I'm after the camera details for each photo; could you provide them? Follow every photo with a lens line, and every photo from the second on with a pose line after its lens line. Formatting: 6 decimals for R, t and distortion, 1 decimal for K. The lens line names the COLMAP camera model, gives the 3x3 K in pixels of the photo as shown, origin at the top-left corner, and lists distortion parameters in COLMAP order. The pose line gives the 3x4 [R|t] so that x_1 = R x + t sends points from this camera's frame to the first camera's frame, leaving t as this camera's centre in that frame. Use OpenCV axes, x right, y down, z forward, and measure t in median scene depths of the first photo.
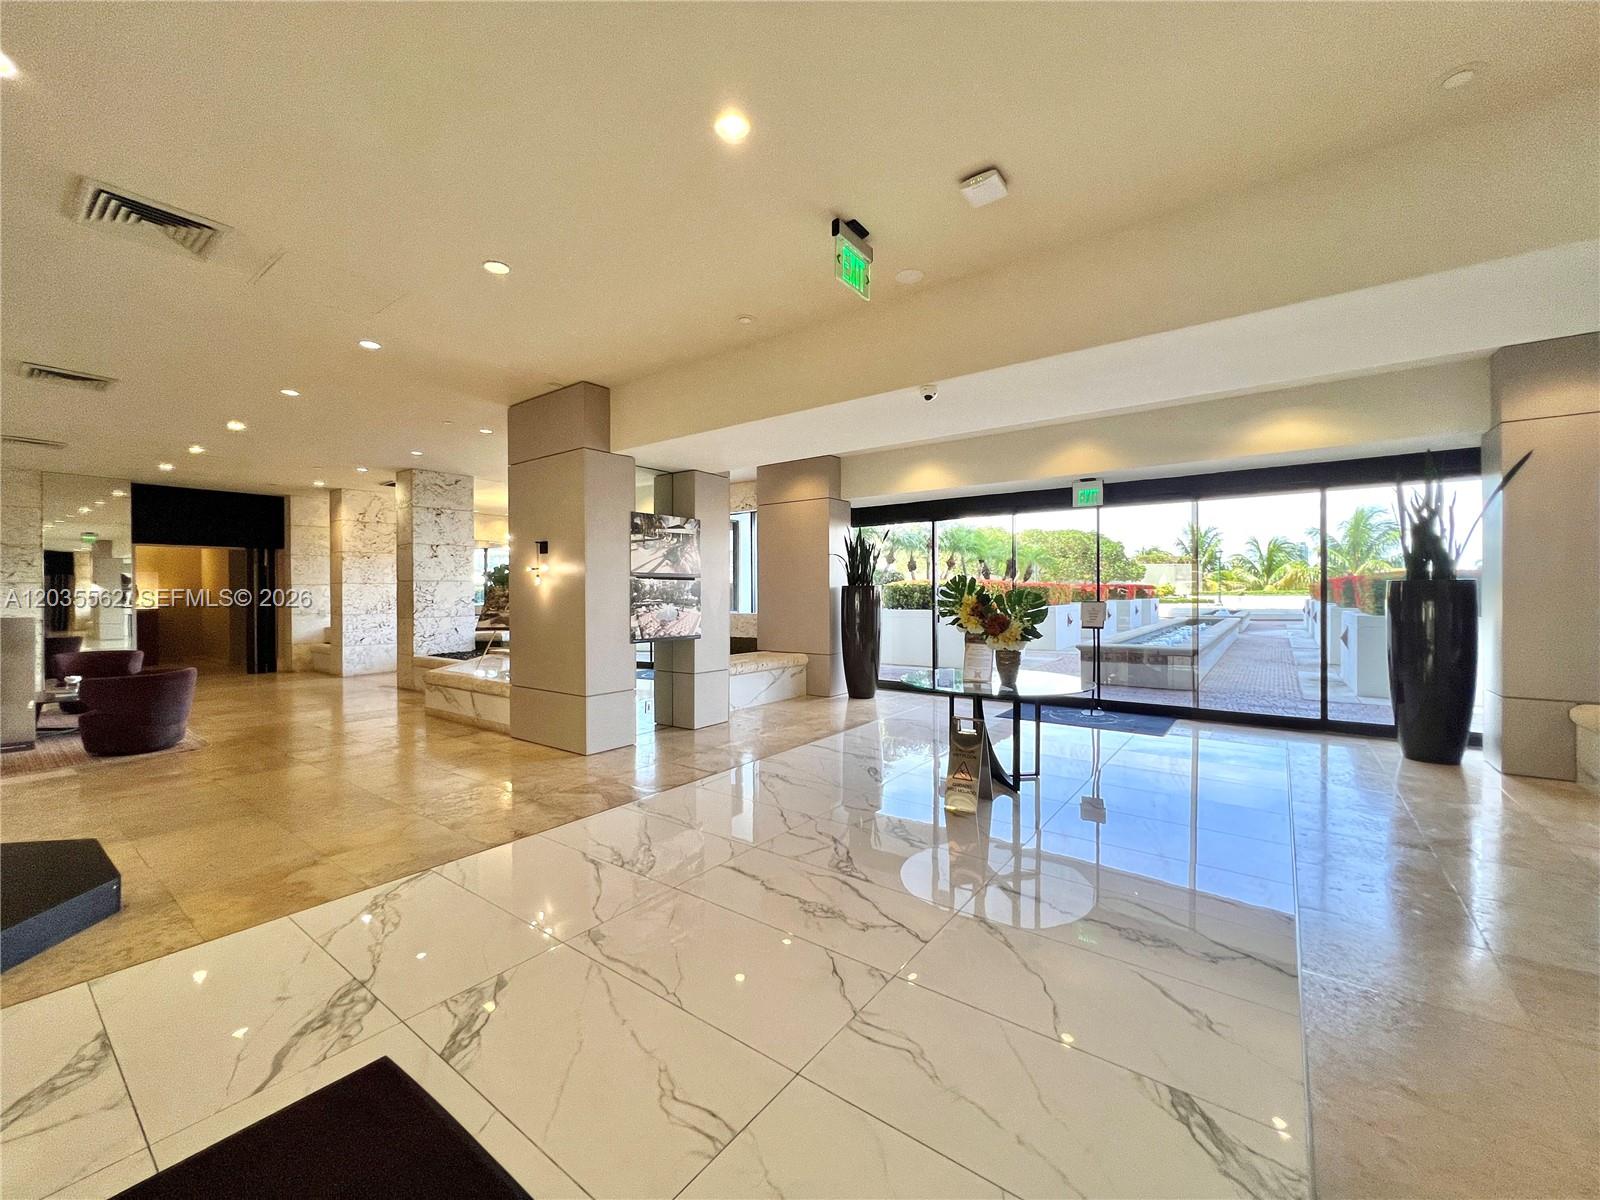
lens RADIAL K [[644.3, 0, 812.3], [0, 644.3, 597.3], [0, 0, 1]] dist [-0.000177, 0.000044]
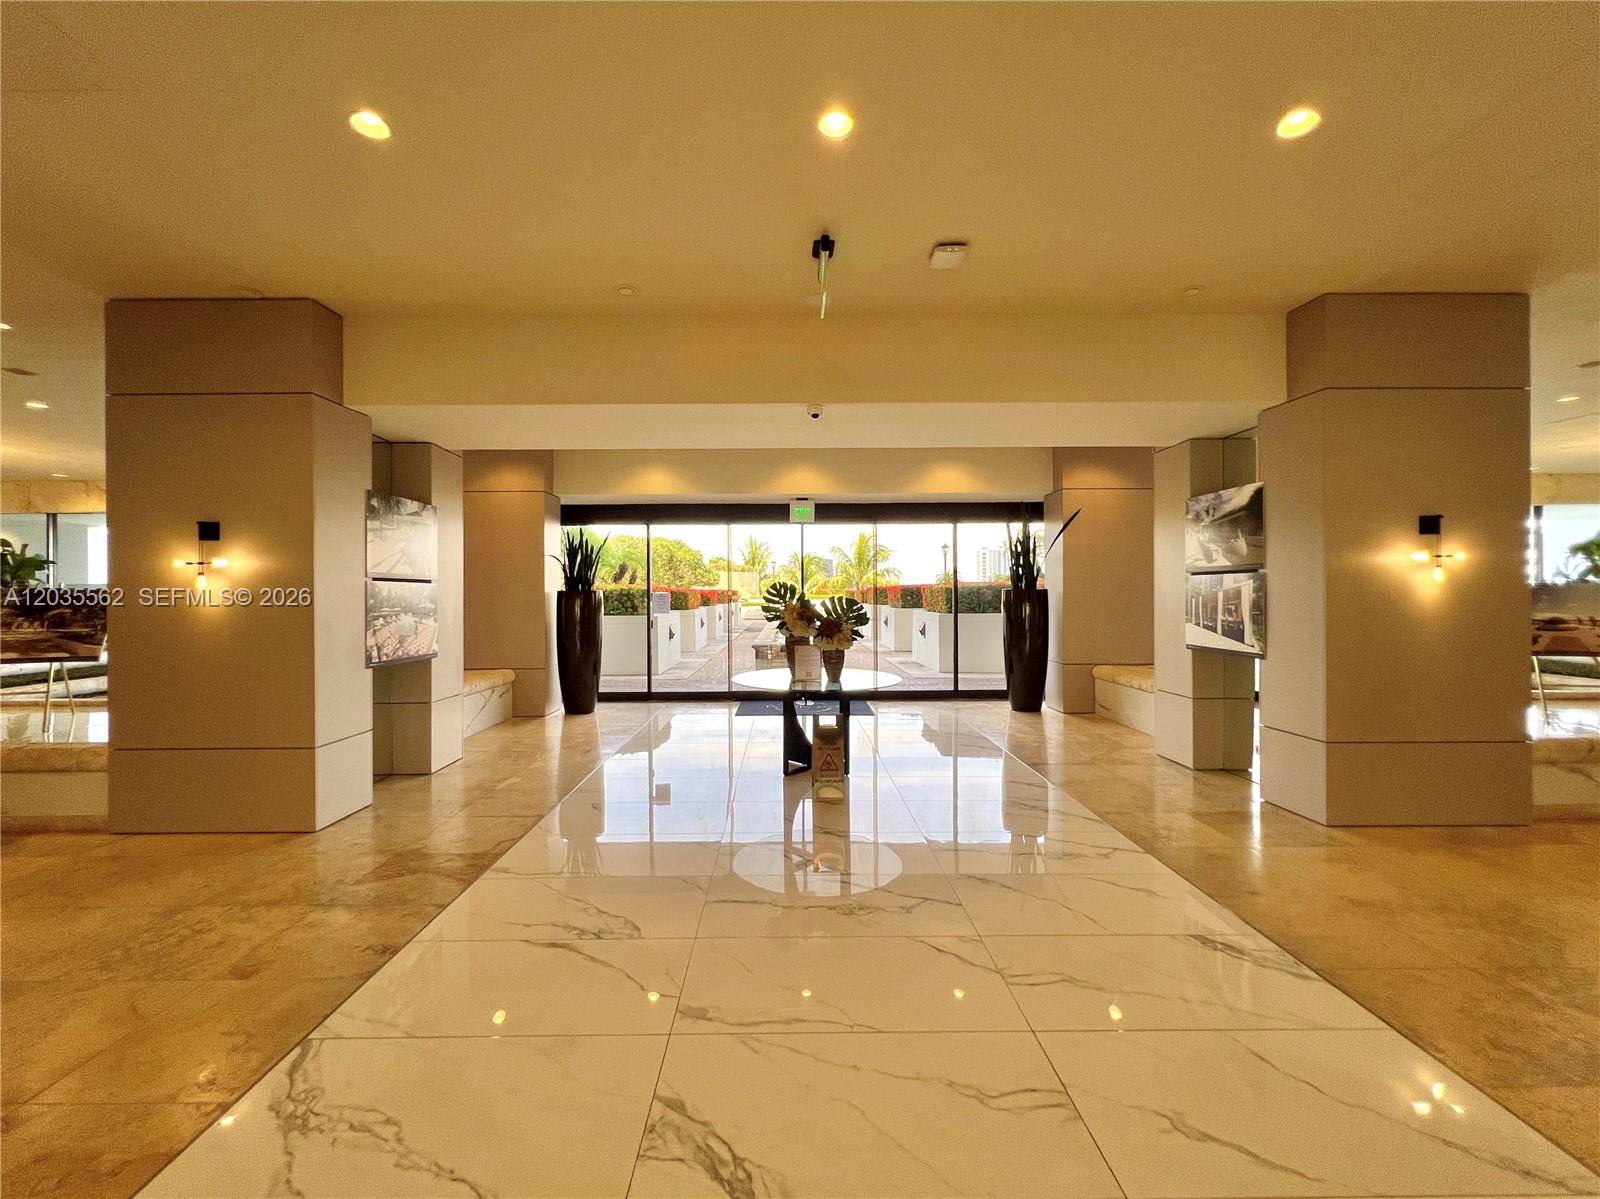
lens RADIAL K [[644.3, 0, 811.8], [0, 644.3, 596.0], [0, 0, 1]] dist [-0.000177, 0.000044]
pose [[0.798661, -0.000334, 0.601781, -0.306639], [0.005695, 0.999959, -0.007004, -0.003108], [-0.601754, 0.009020, 0.798630, 0.101469]]
